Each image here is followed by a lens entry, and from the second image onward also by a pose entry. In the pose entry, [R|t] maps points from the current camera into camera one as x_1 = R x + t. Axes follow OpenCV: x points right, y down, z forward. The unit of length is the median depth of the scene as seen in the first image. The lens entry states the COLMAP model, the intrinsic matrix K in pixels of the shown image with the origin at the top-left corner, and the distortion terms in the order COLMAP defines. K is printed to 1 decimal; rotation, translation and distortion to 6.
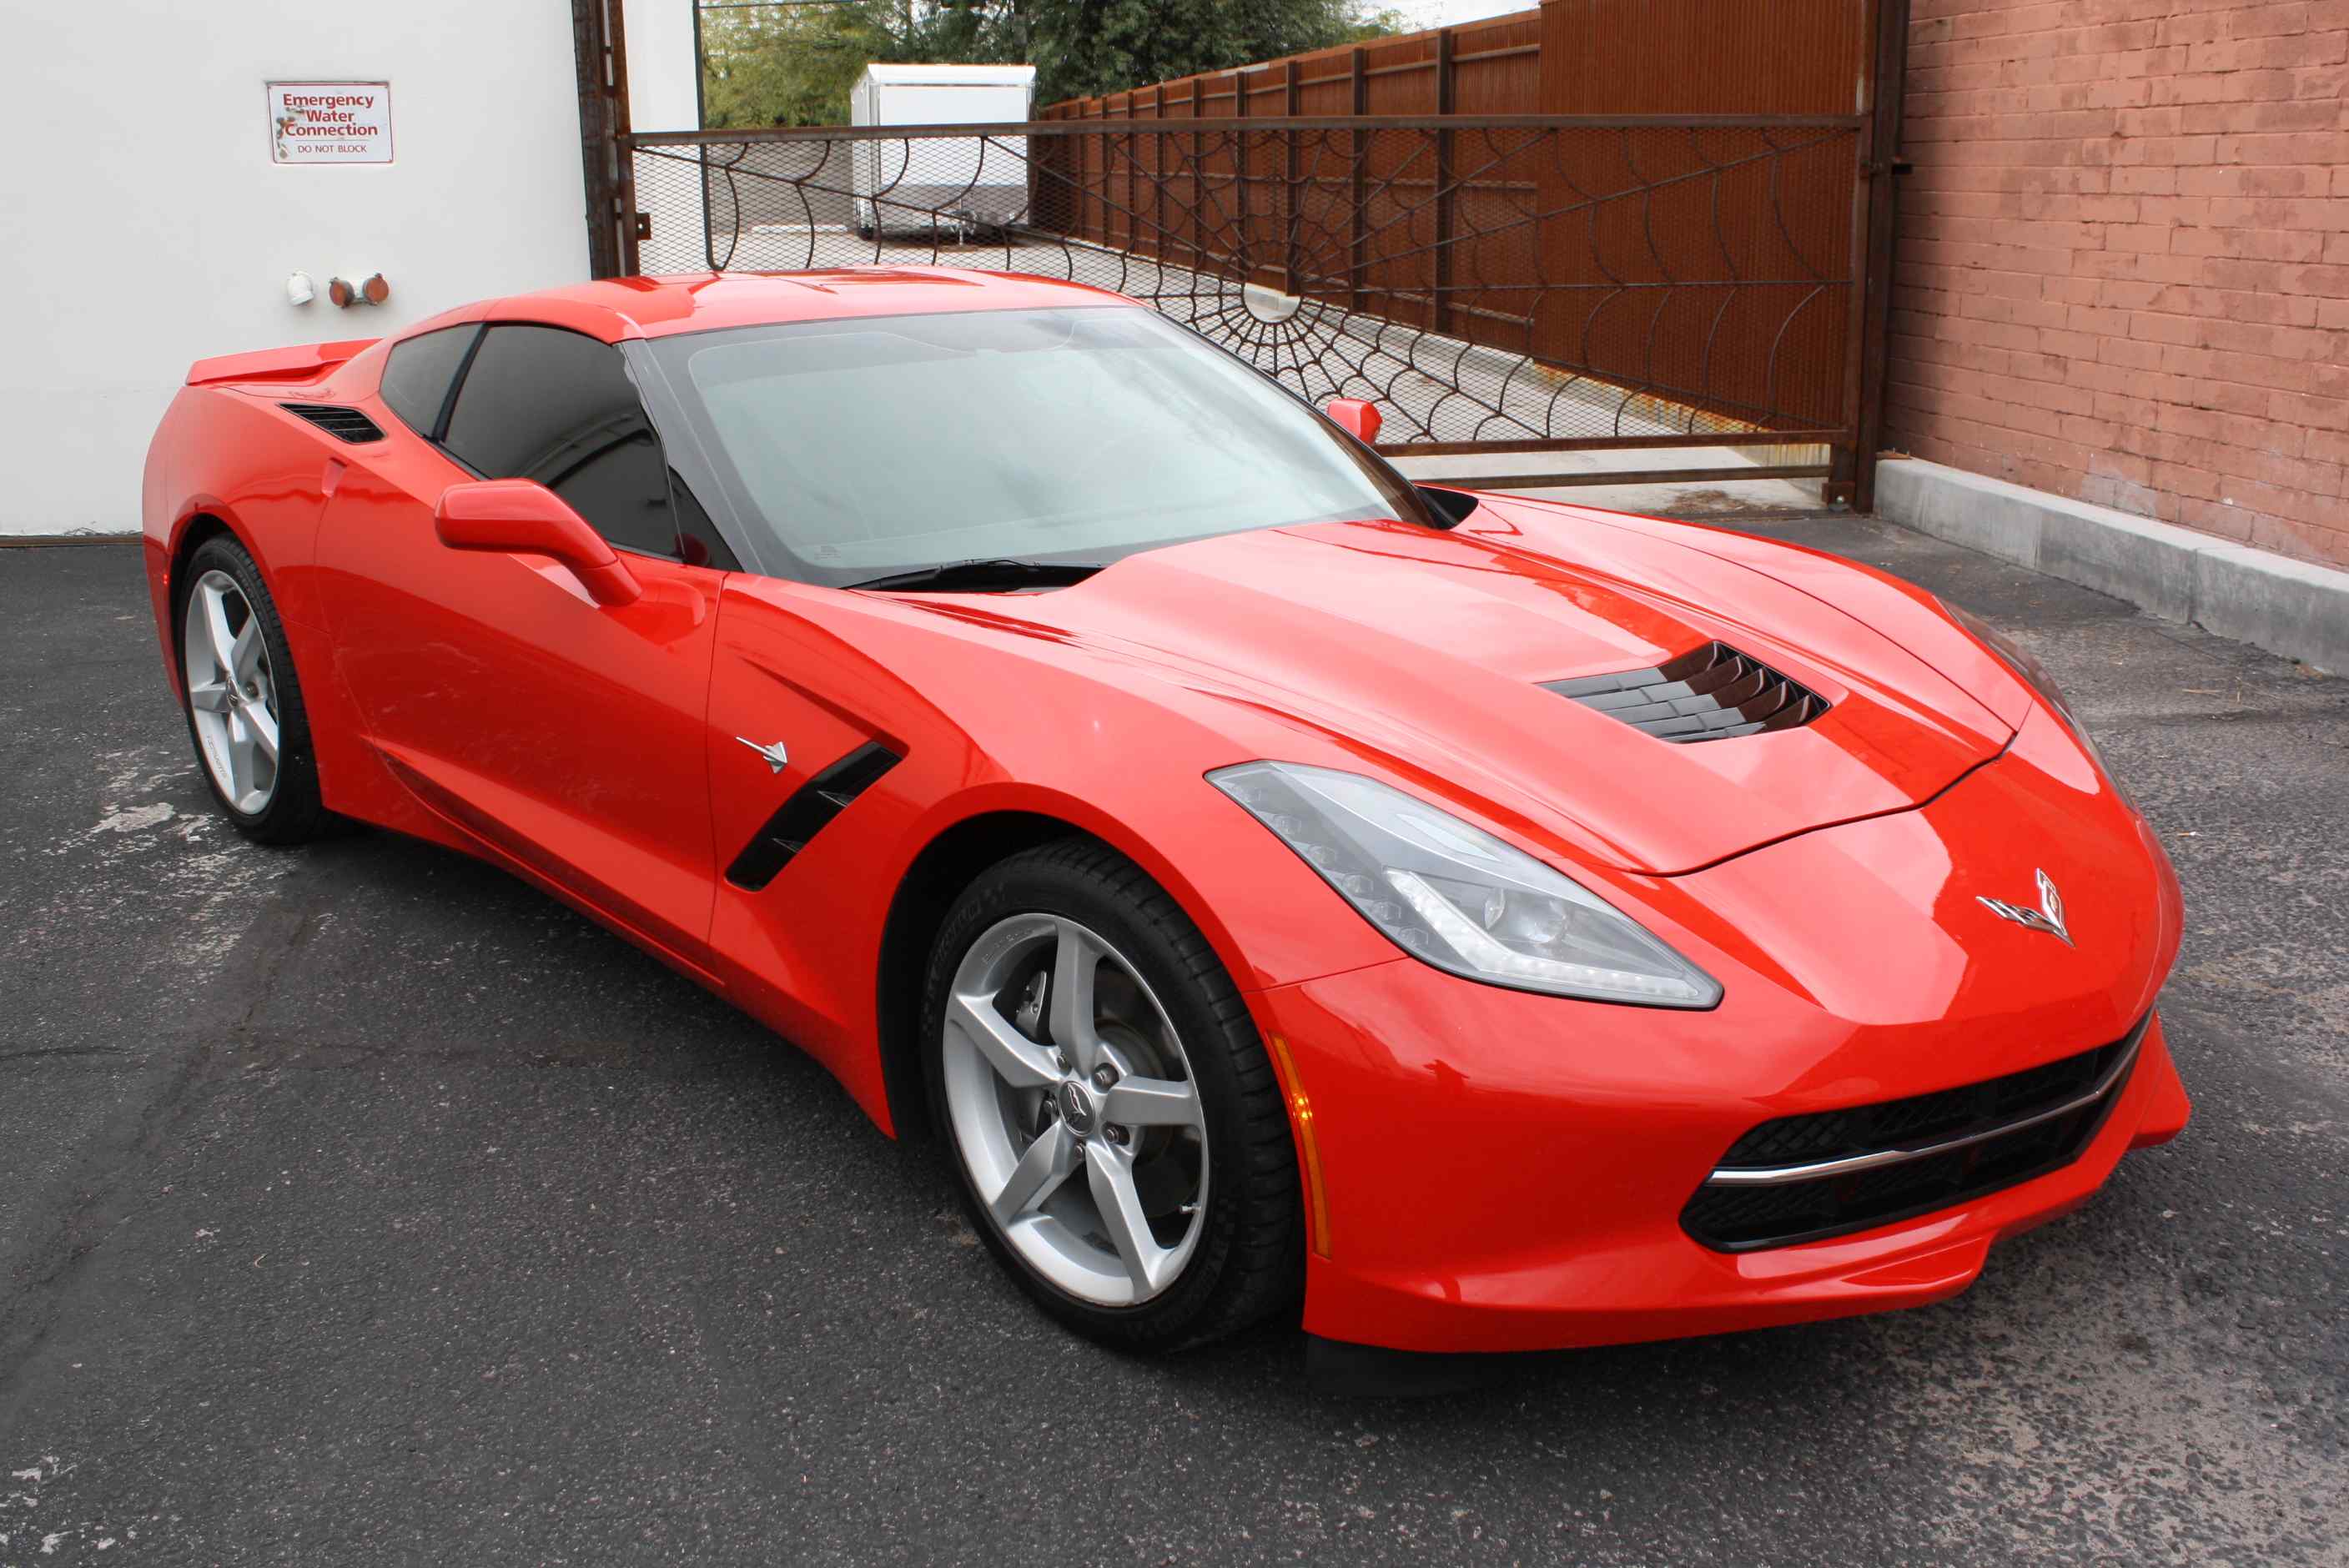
lens RADIAL K [[2200.8, 0, 1177.3], [0, 2200.8, 777.7], [0, 0, 1]] dist [-0.148924, 0.146946]
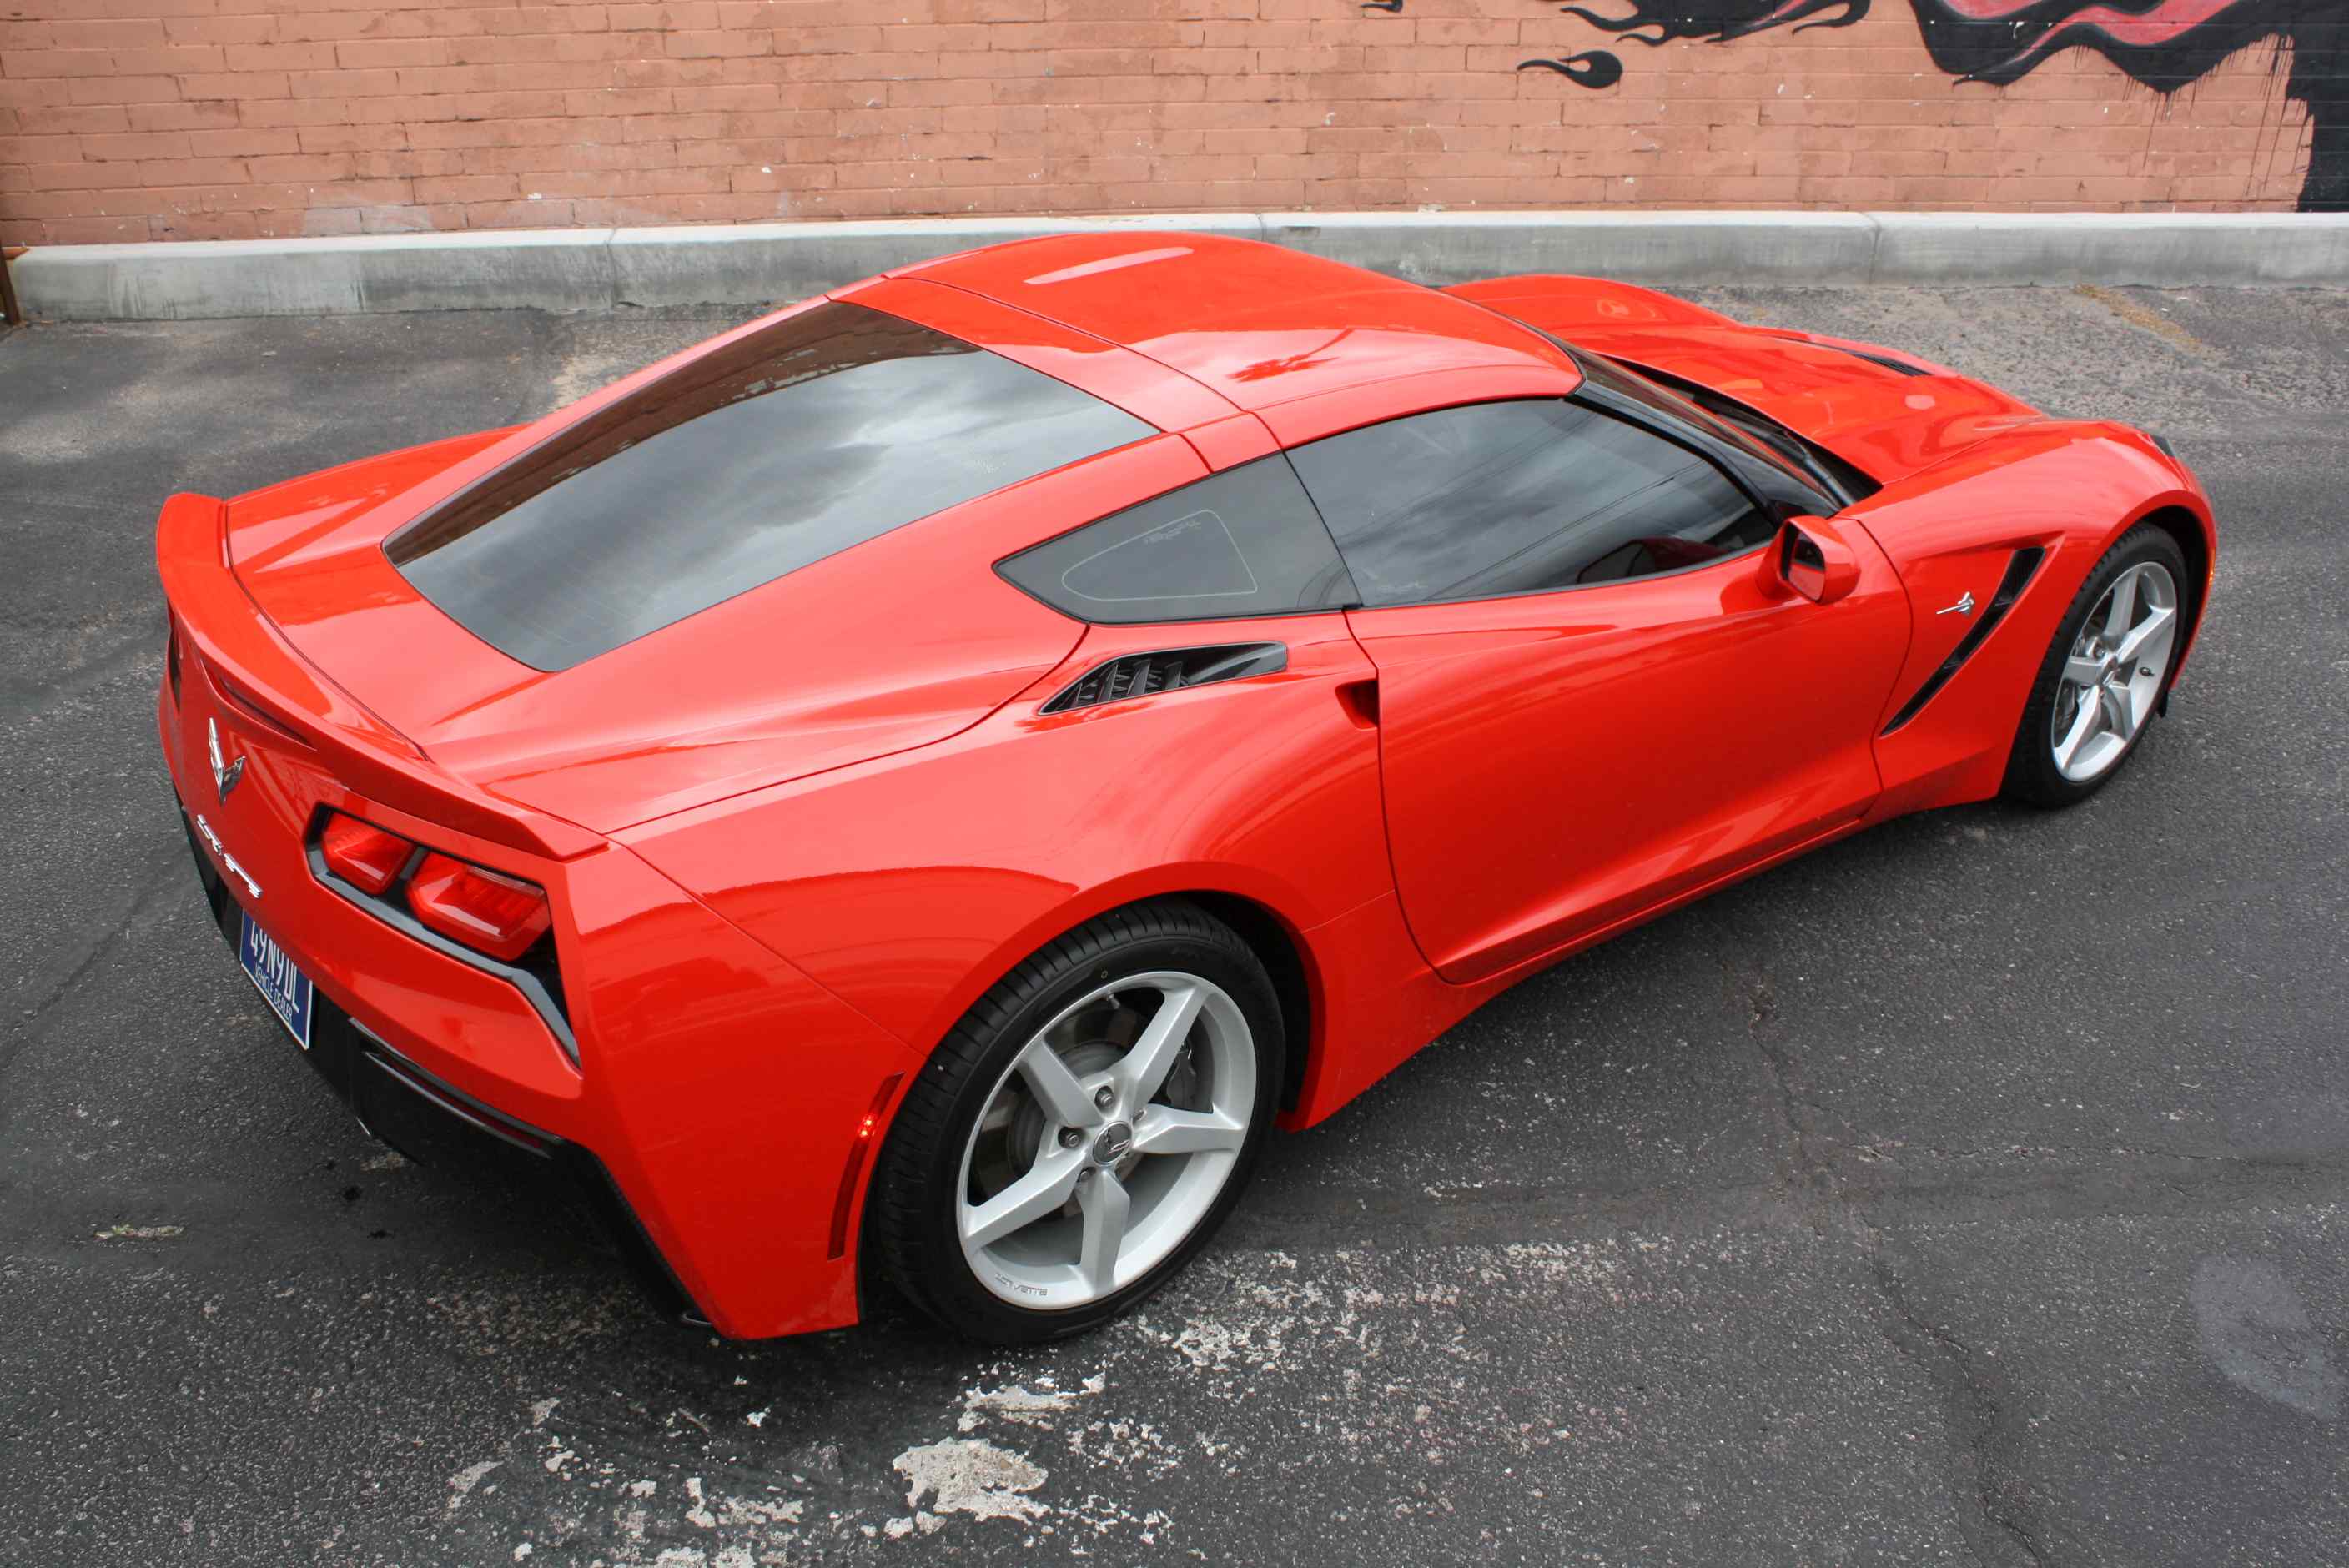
lens RADIAL K [[2165.5, 0, 1181.9], [0, 2165.5, 780.2], [0, 0, 1]] dist [-0.154283, 0.152860]
pose [[0.076495, -0.466520, 0.881197, -1.073943], [0.259862, 0.862571, 0.434100, -0.460223], [-0.962611, 0.195783, 0.187213, 0.932182]]
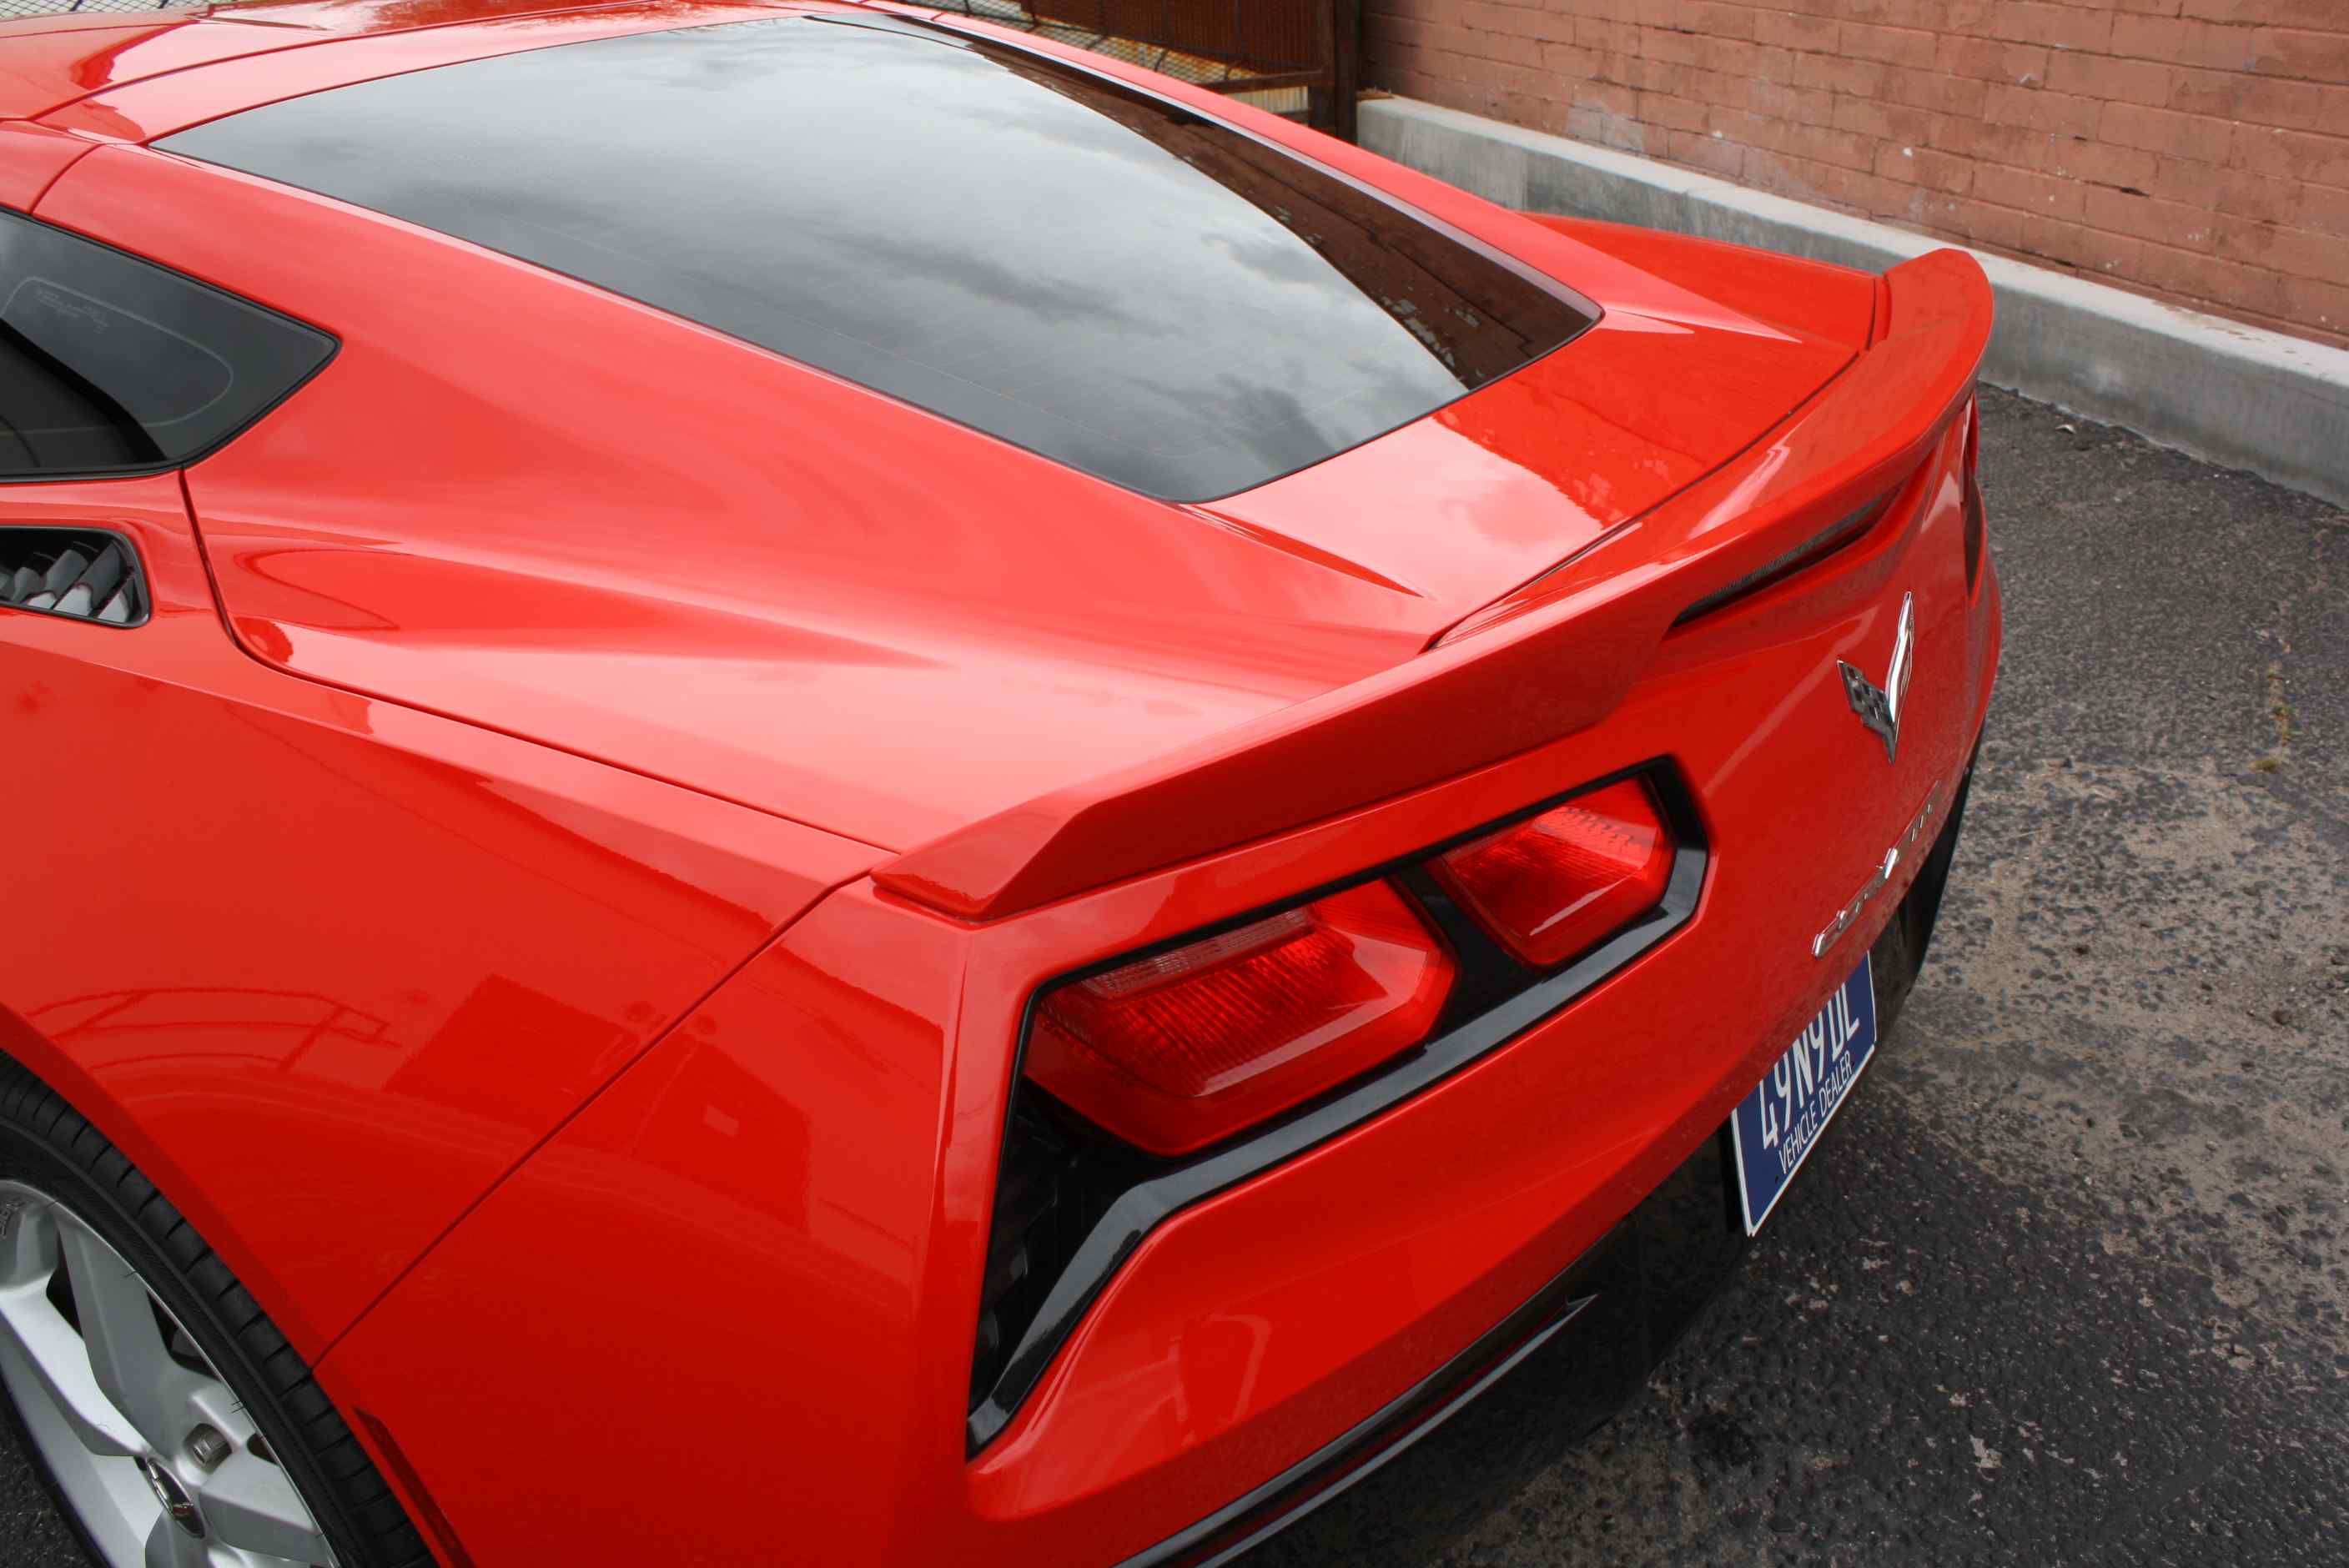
lens RADIAL K [[1973.0, 0, 1176.2], [0, 1973.0, 783.1], [0, 0, 1]] dist [-0.170943, 0.147021]
pose [[0.979277, -0.120332, 0.162900, 0.163662], [0.086088, 0.975389, 0.202990, -0.077862], [-0.183318, -0.184760, 0.965535, 0.332415]]
